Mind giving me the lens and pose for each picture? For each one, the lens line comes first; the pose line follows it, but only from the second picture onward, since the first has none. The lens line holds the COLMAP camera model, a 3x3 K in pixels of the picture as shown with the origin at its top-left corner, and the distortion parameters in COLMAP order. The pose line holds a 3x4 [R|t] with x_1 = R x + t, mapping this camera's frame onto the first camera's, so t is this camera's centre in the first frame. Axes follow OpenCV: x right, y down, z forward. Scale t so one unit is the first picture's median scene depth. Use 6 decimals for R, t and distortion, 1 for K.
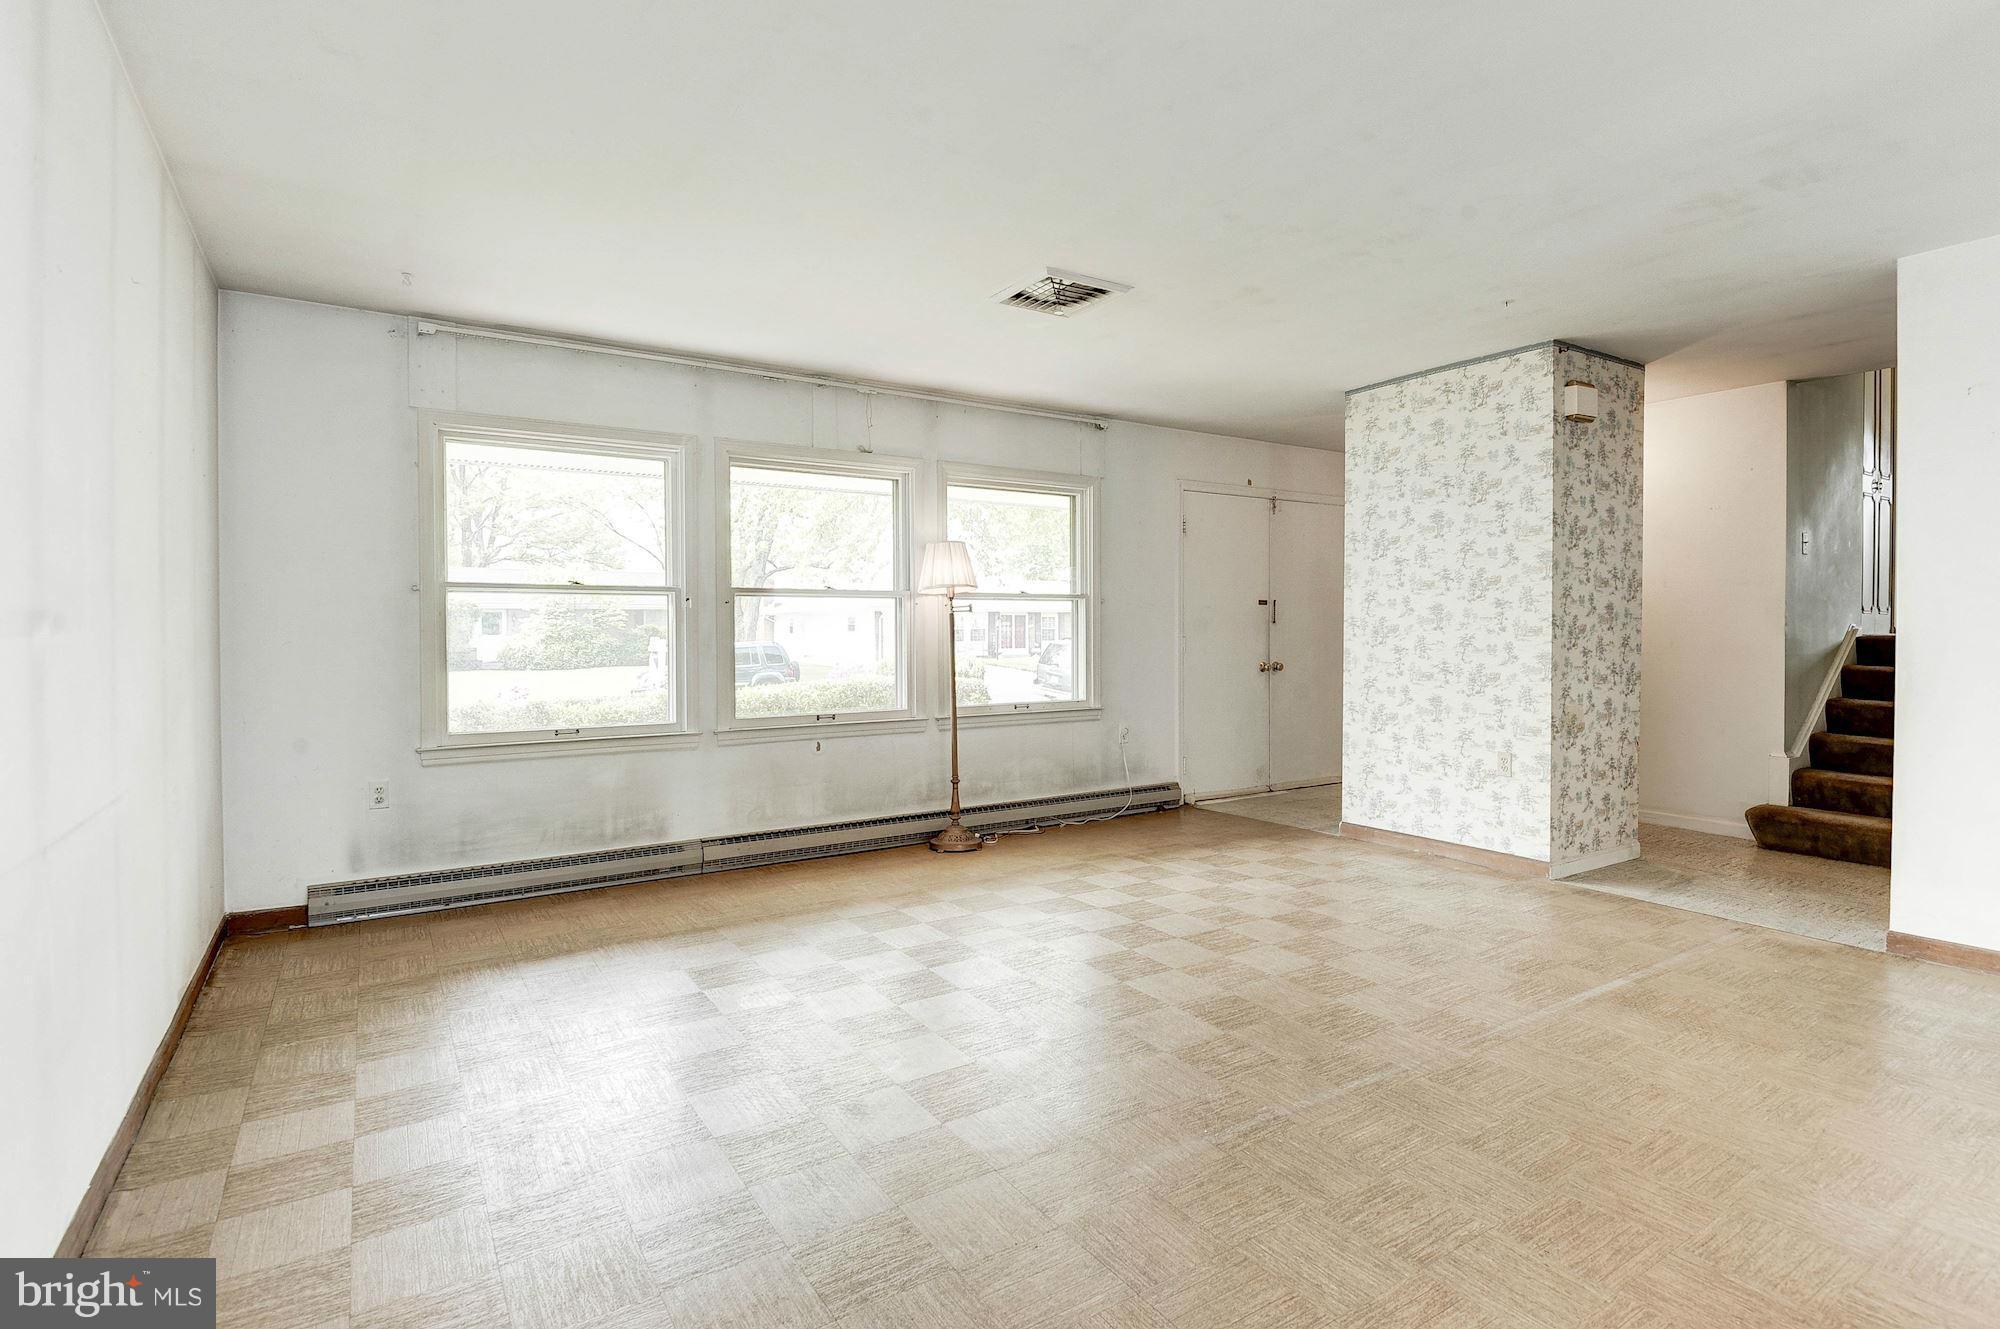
lens RADIAL K [[994.3, 0, 1011.7], [0, 994.3, 654.1], [0, 0, 1]] dist [0.001229, -0.002031]
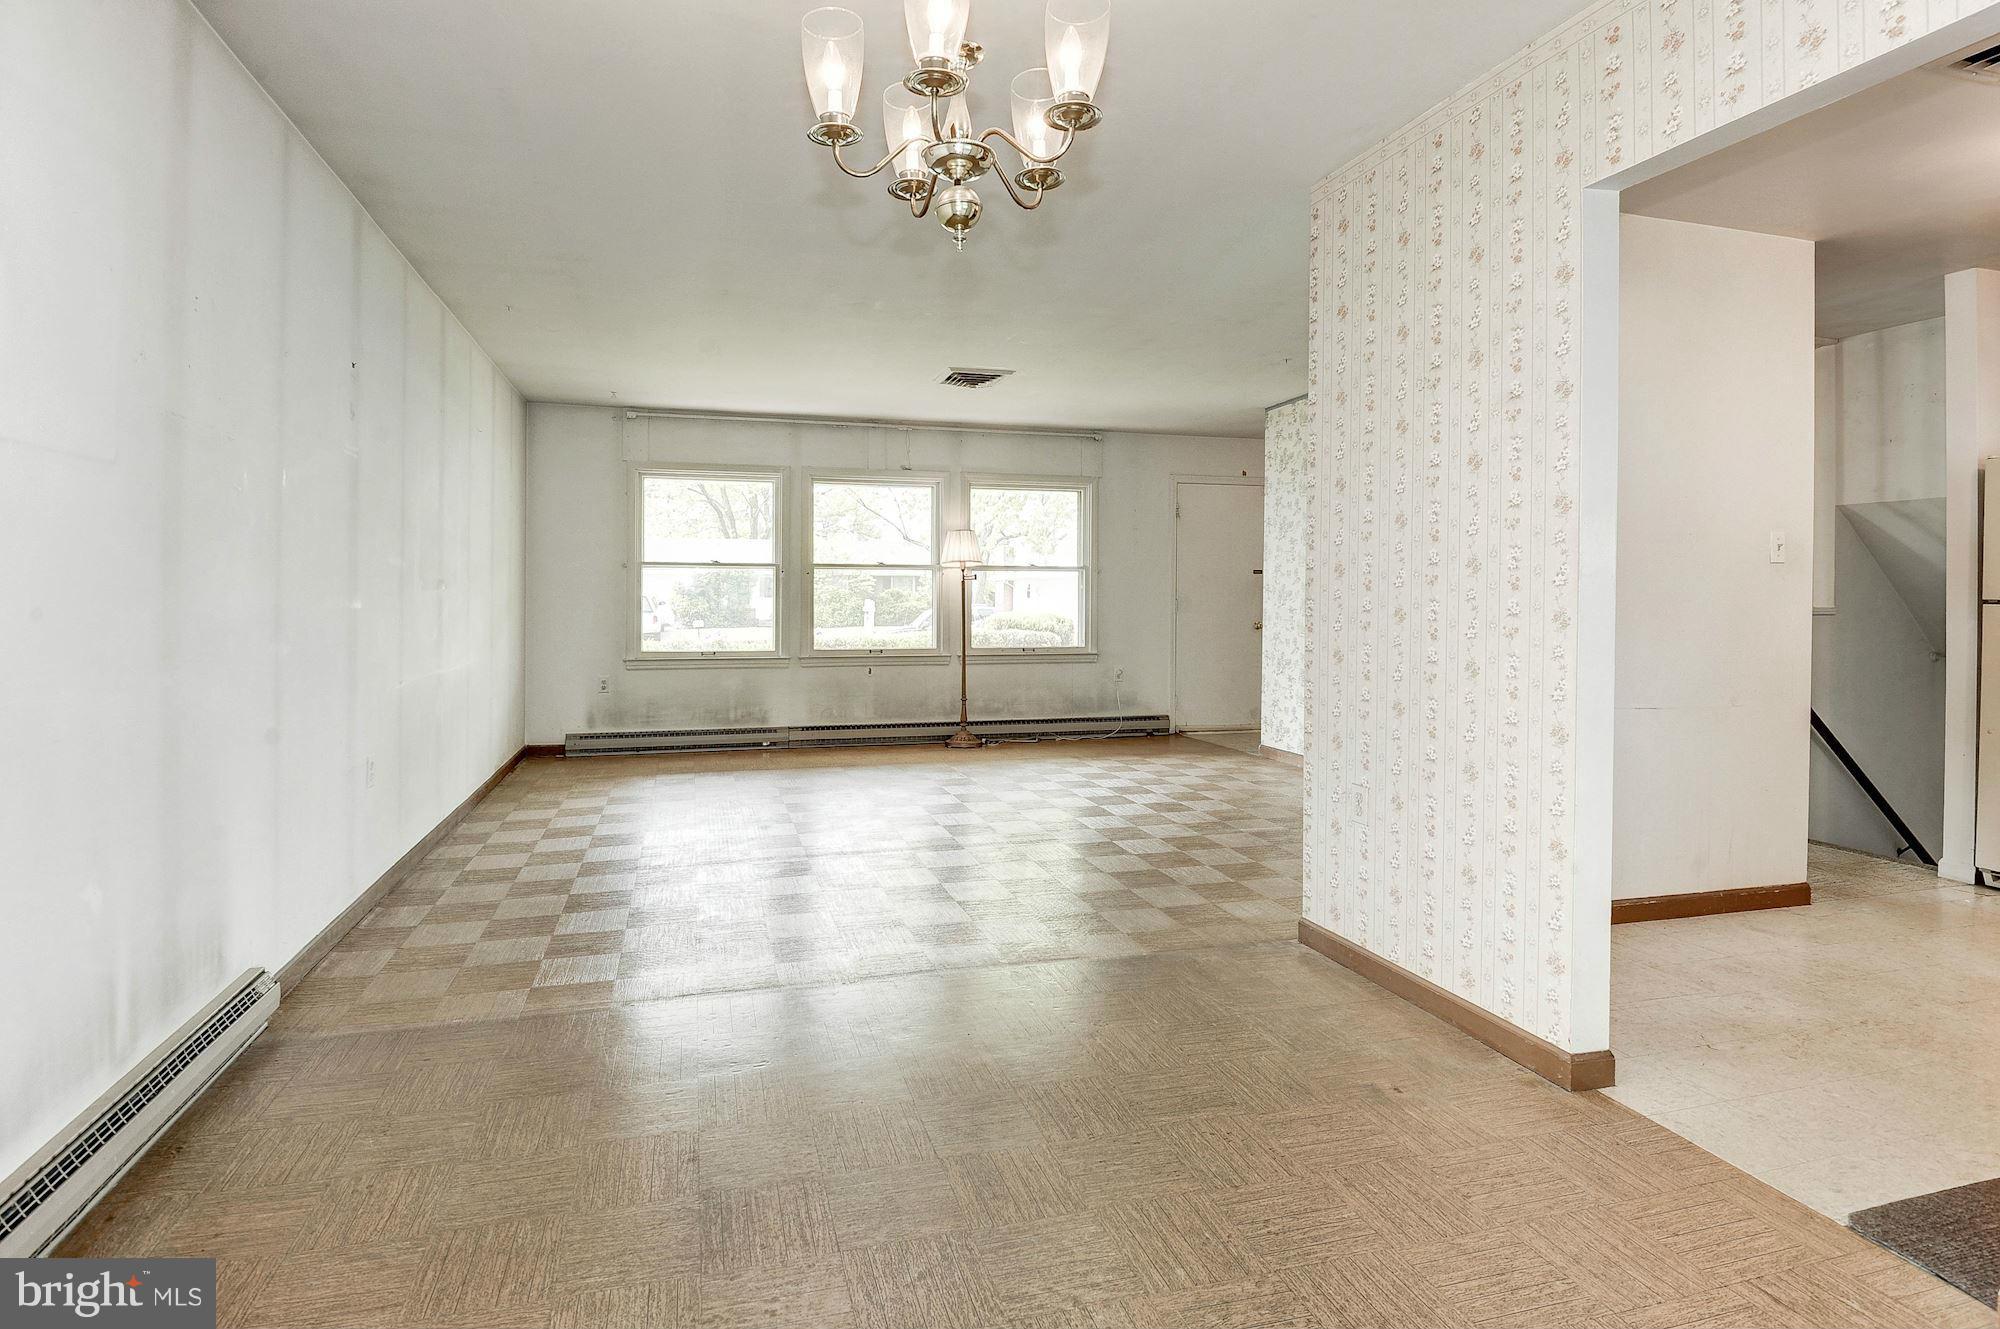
lens RADIAL K [[994.3, 0, 958.1], [0, 994.3, 599.8], [0, 0, 1]] dist [0.001229, -0.002031]
pose [[0.949741, 0.008462, -0.312923, 0.379456], [-0.014884, 0.999725, -0.018140, 0.012302], [0.312684, 0.021886, 0.949605, -0.350284]]
